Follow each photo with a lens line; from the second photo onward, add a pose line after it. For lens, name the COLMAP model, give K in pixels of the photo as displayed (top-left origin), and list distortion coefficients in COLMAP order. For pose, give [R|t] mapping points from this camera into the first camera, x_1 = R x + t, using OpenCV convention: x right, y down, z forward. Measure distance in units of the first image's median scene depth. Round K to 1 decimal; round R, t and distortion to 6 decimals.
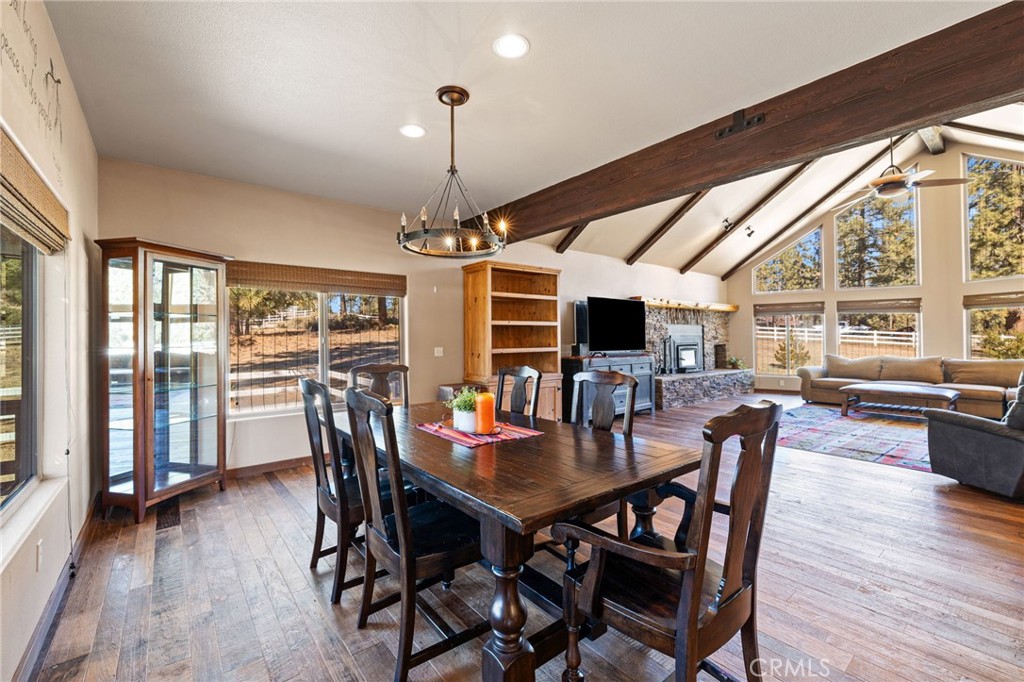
lens RADIAL K [[434.4, 0, 516.5], [0, 434.4, 334.9], [0, 0, 1]] dist [0.000807, -0.000421]
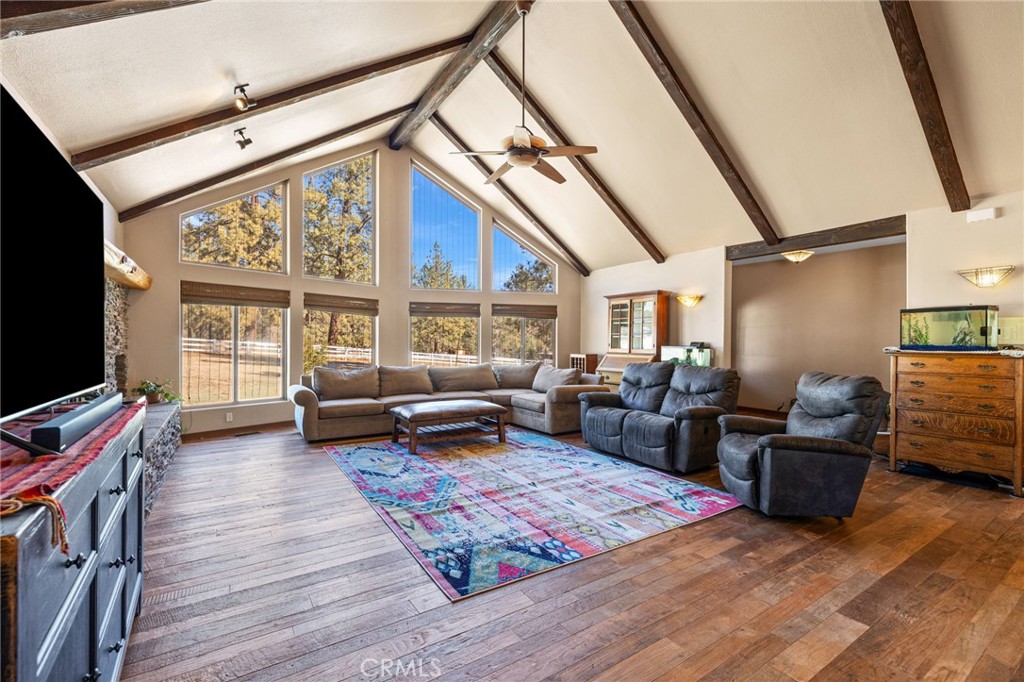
lens RADIAL K [[443.6, 0, 512.8], [0, 443.6, 344.4], [0, 0, 1]] dist [0.001241, 0.000011]
pose [[0.107925, 0.004103, 0.994151, 0.049842], [-0.015658, 0.999874, -0.002427, 0.006459], [-0.994036, -0.015304, 0.107976, 0.727764]]
